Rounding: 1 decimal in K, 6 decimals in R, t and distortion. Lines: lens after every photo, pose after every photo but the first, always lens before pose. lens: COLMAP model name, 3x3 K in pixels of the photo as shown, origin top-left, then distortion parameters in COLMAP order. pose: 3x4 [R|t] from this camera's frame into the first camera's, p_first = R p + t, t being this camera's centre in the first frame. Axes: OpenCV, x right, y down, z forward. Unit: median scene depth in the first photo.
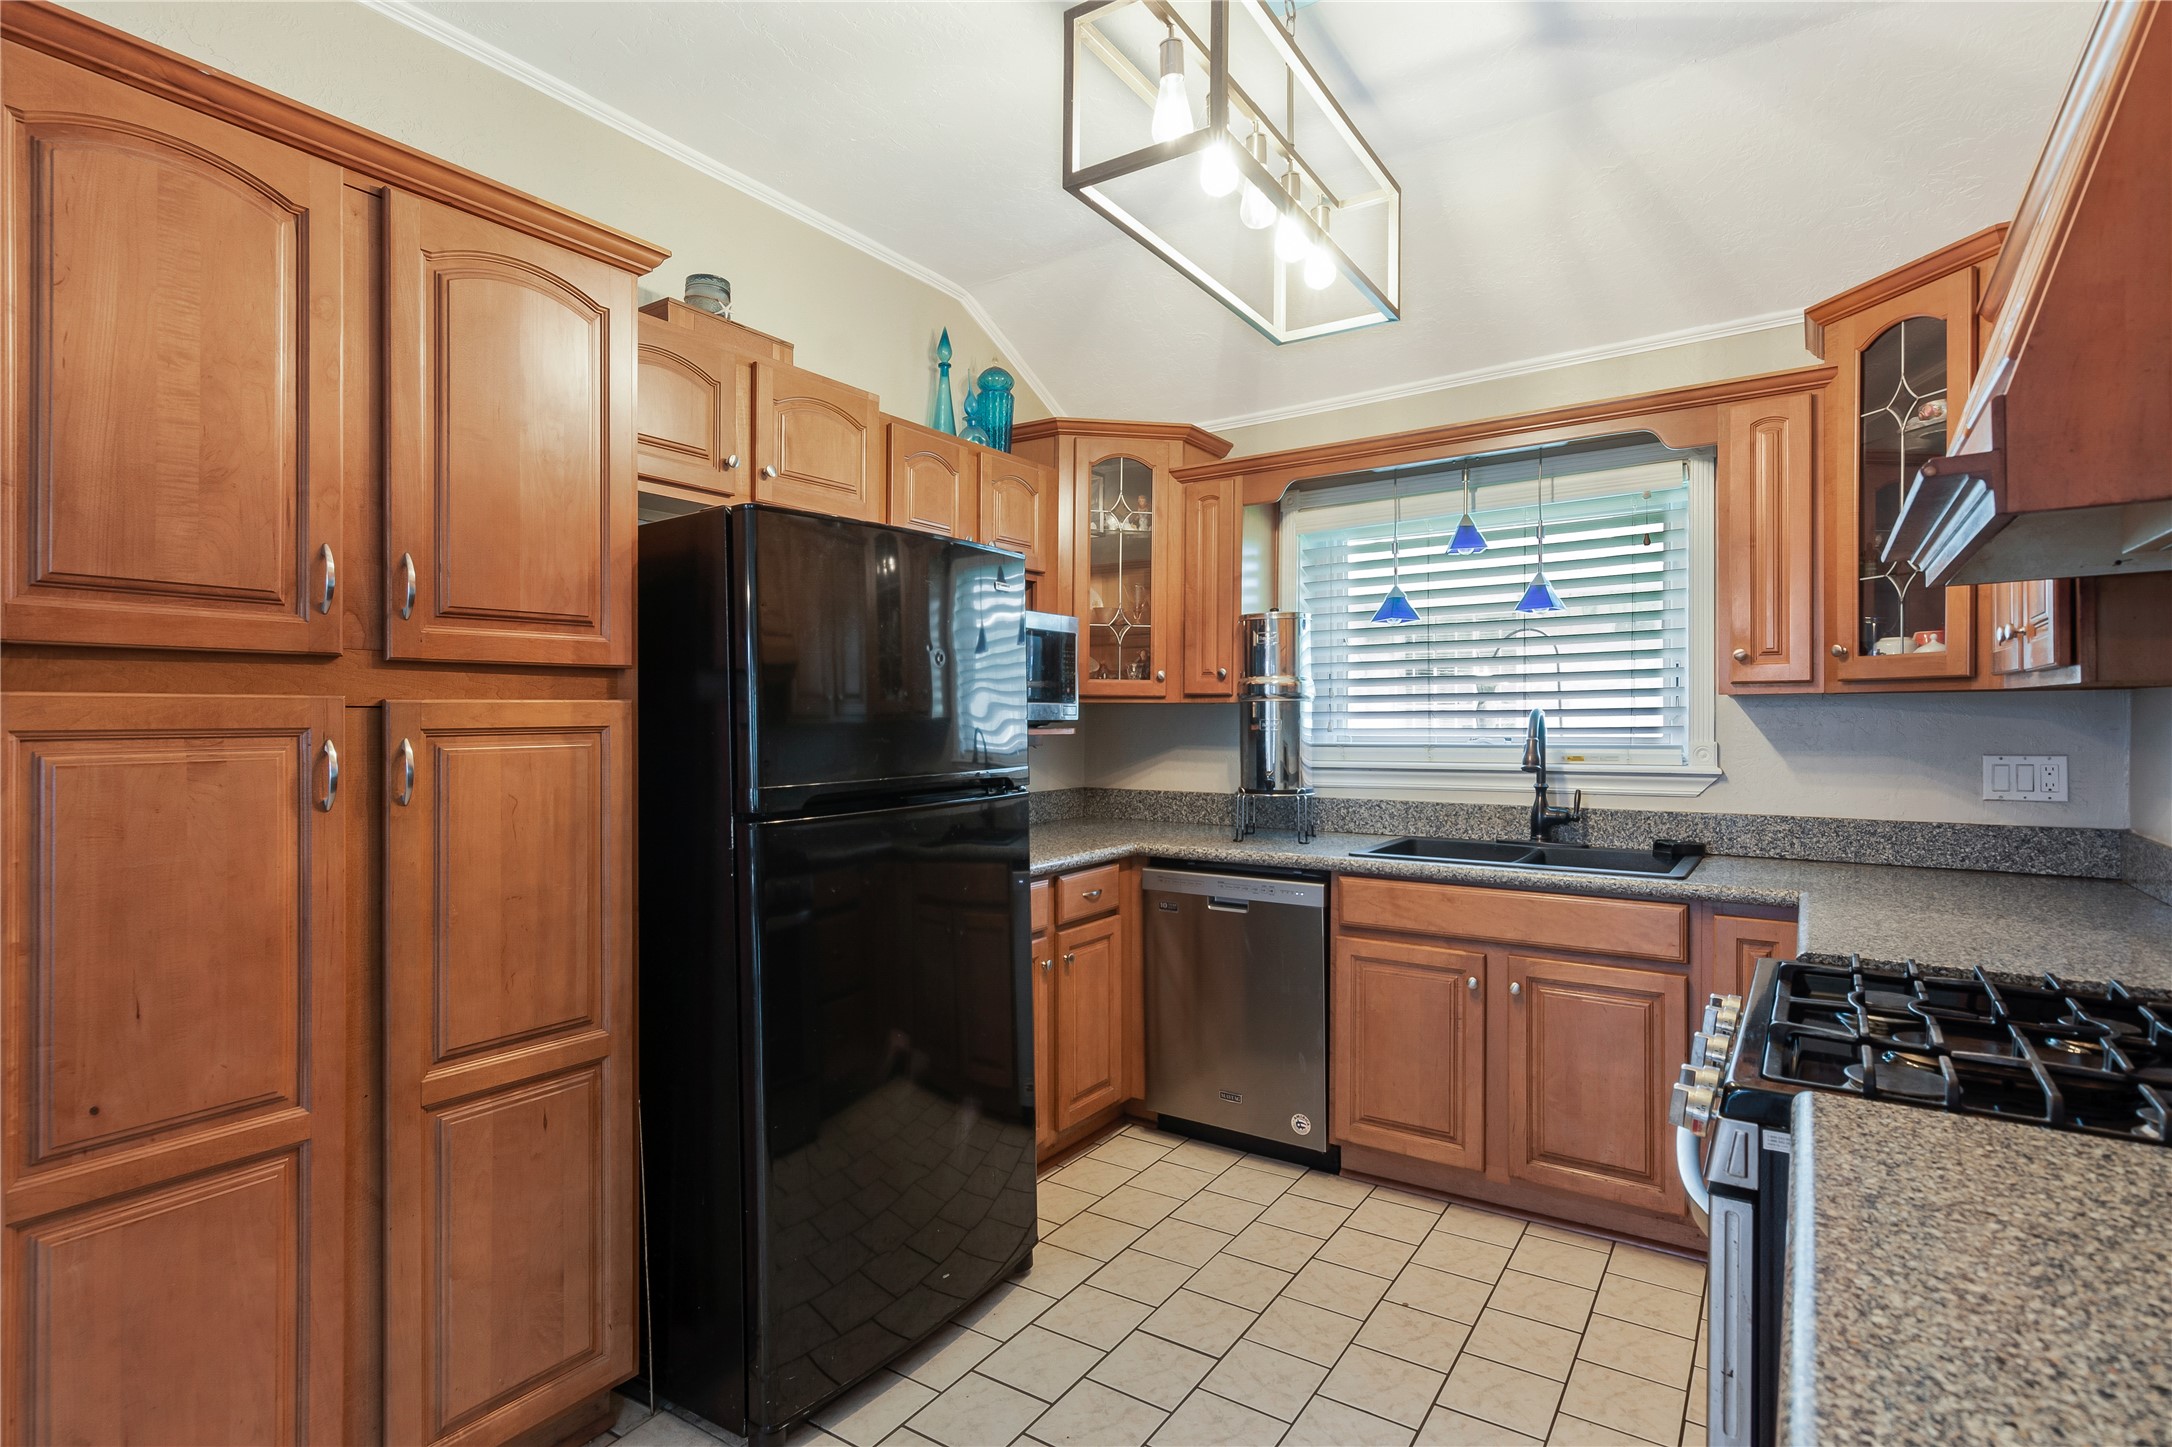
lens RADIAL K [[1060.2, 0, 1115.3], [0, 1060.2, 728.7], [0, 0, 1]] dist [0.016620, -0.010614]
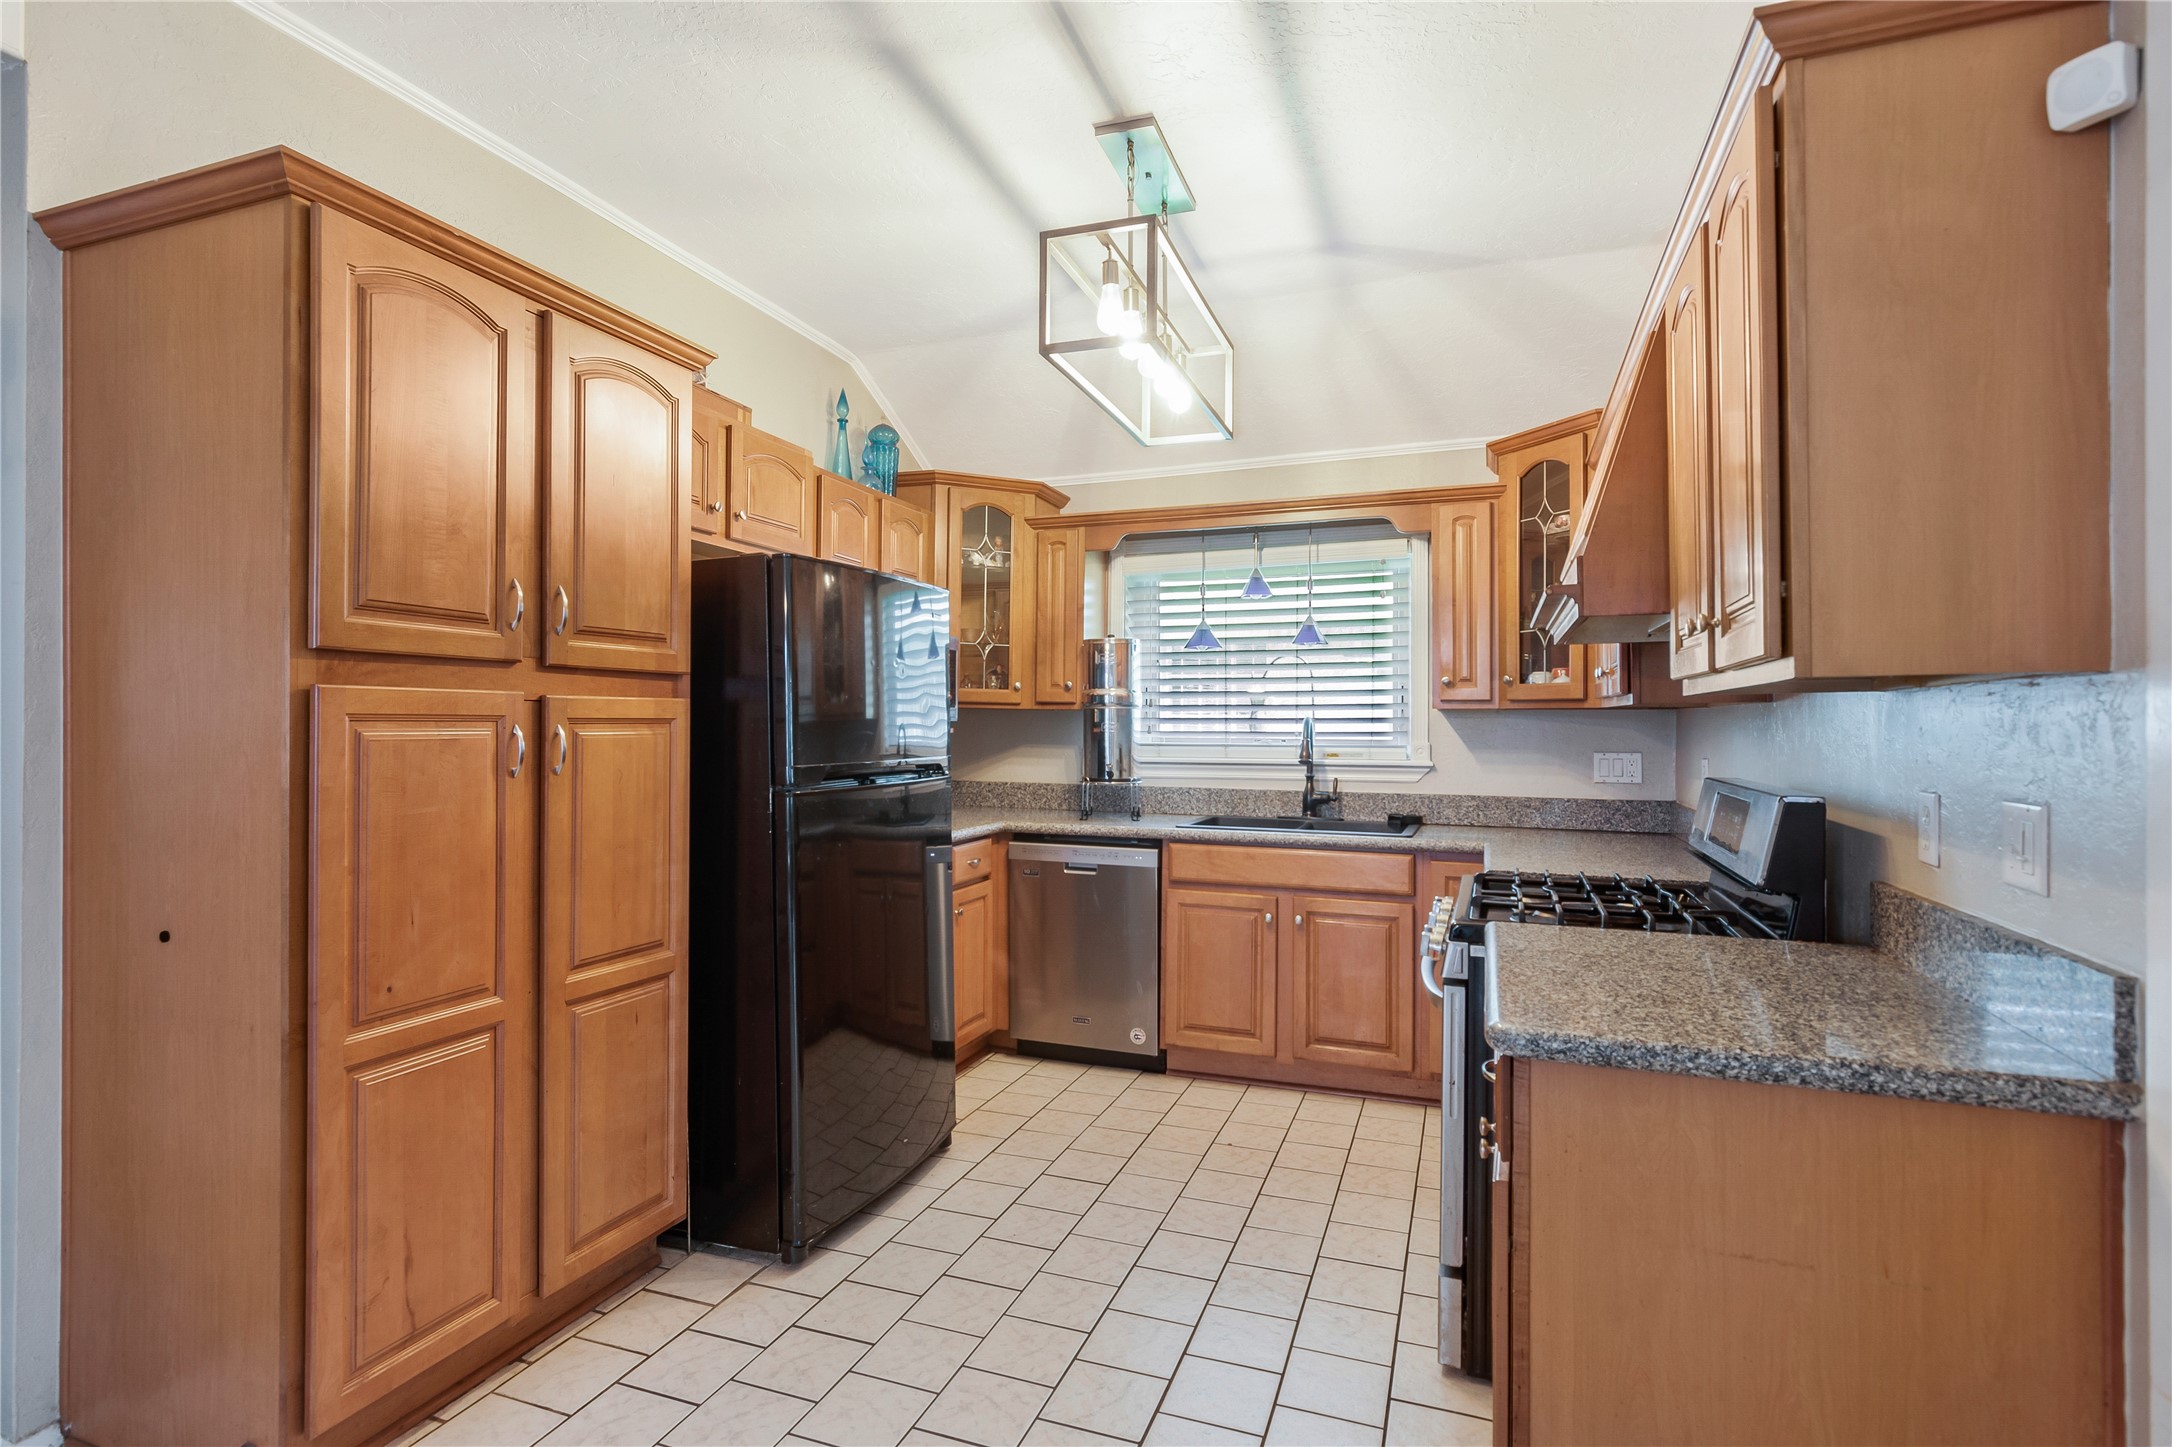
lens RADIAL K [[1060.2, 0, 1101.0], [0, 1060.2, 718.1], [0, 0, 1]] dist [0.016620, -0.010614]
pose [[0.973148, 0.013573, 0.229782, -0.191214], [-0.009408, 0.999771, -0.019214, 0.012574], [-0.229990, 0.016537, 0.973052, -0.279787]]
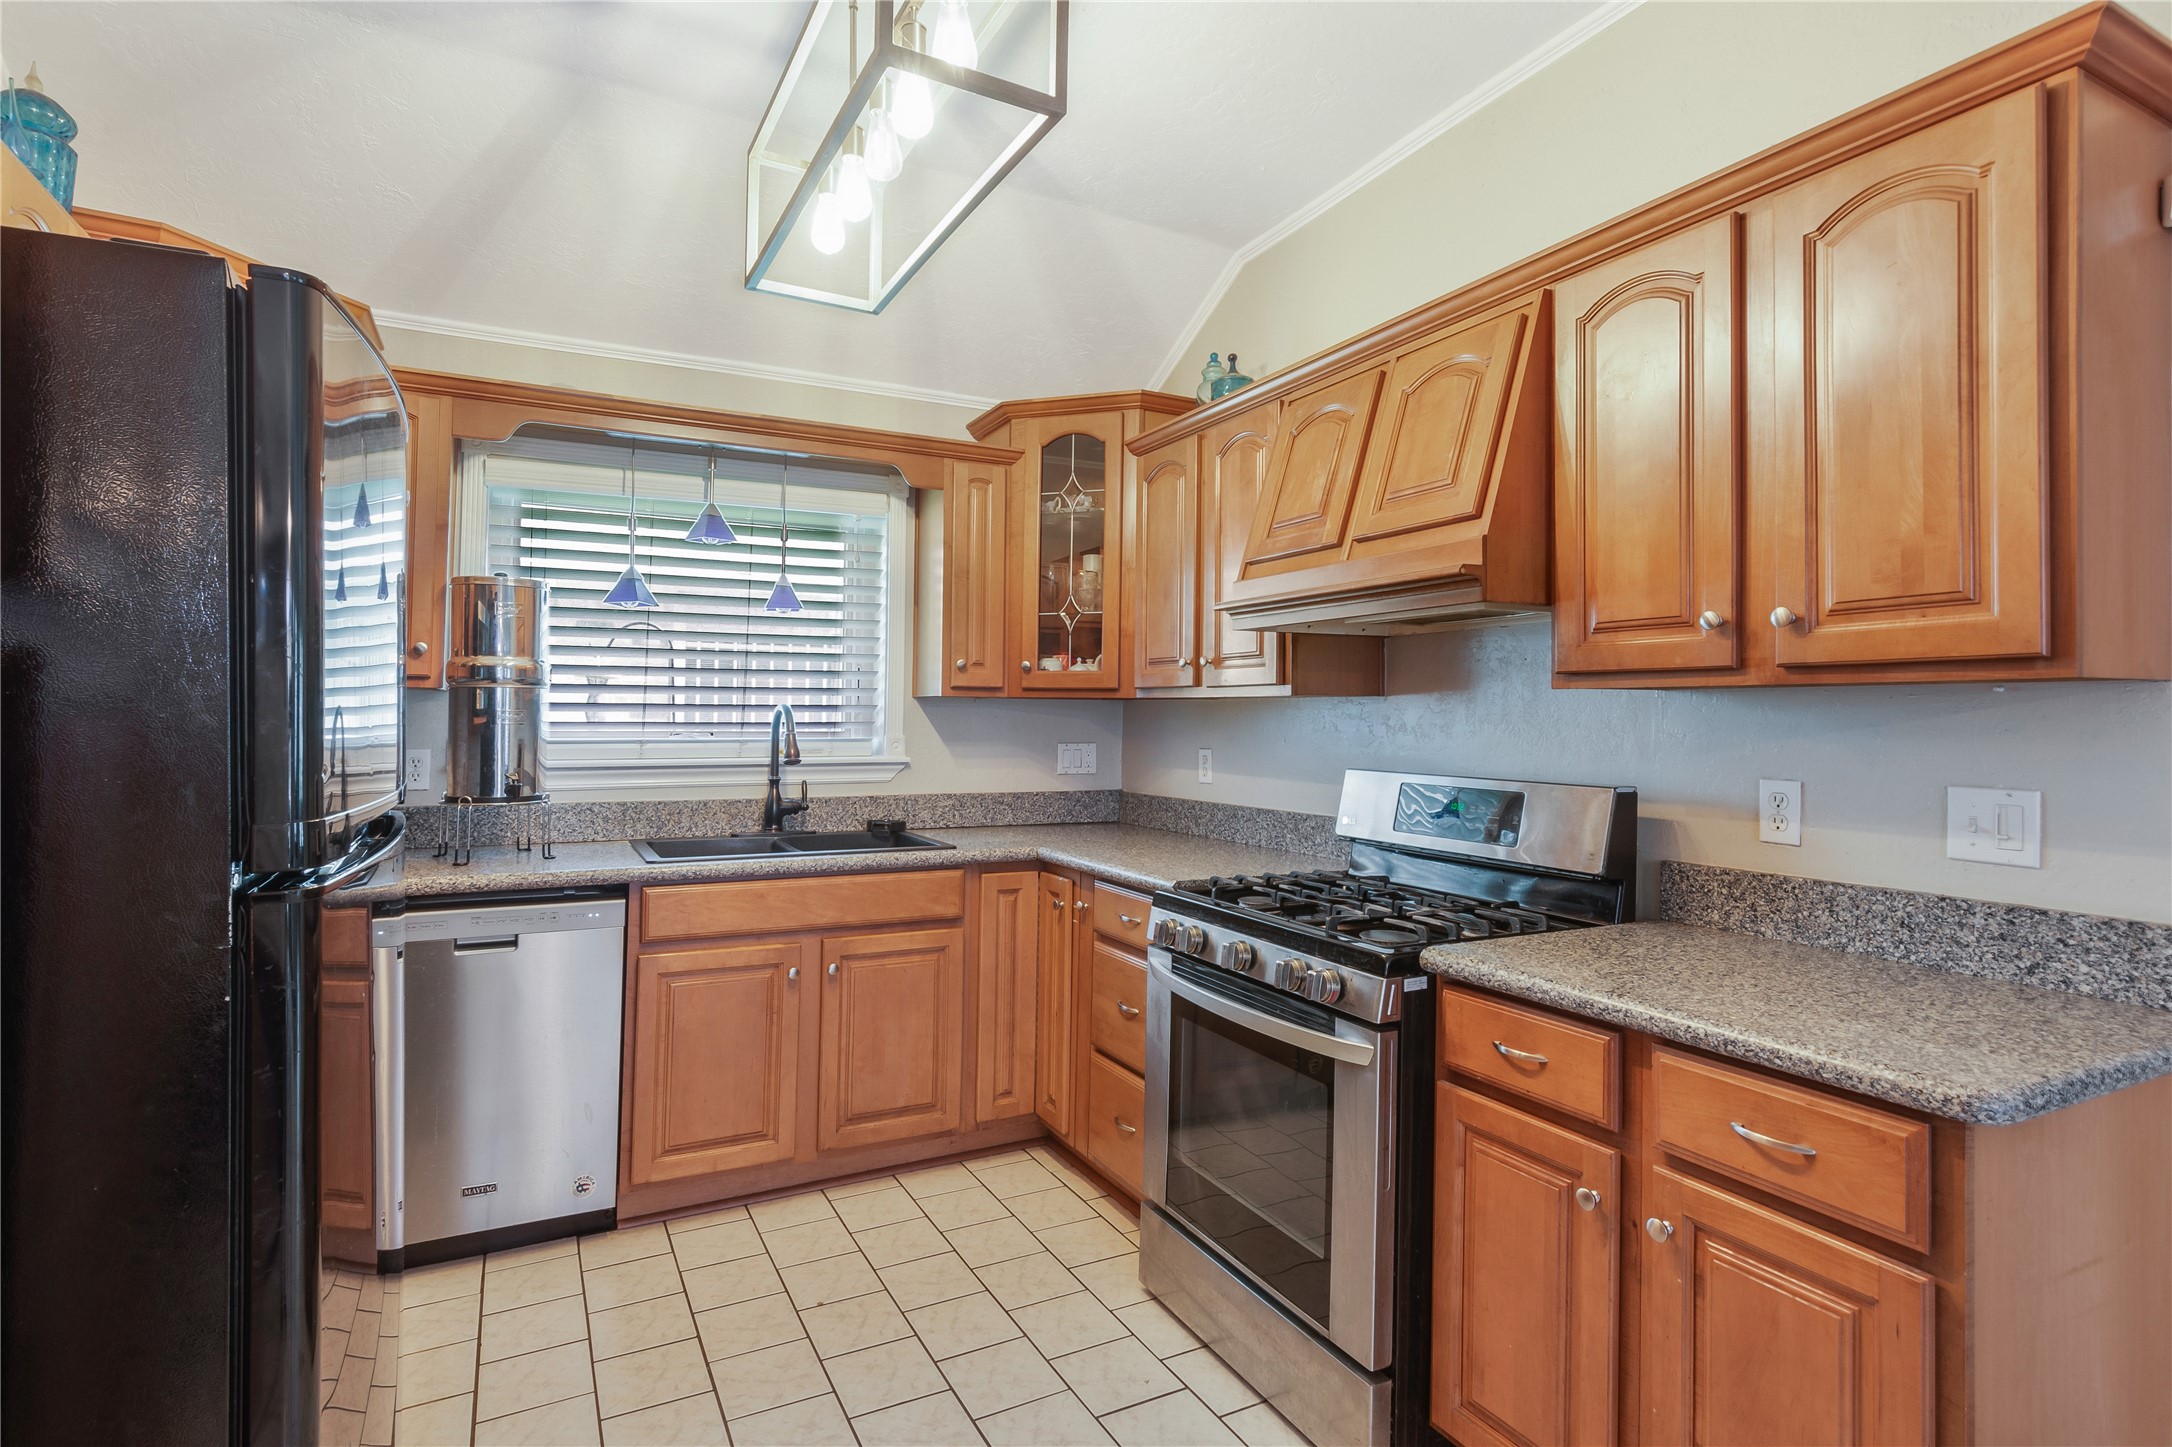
lens RADIAL K [[1060.2, 0, 1074.5], [0, 1060.2, 718.3], [0, 0, 1]] dist [0.016620, -0.010614]
pose [[0.508855, 0.008686, 0.860808, -0.410034], [-0.004253, 0.999962, -0.007576, 0.002163], [-0.860842, 0.000194, 0.508873, 0.256973]]
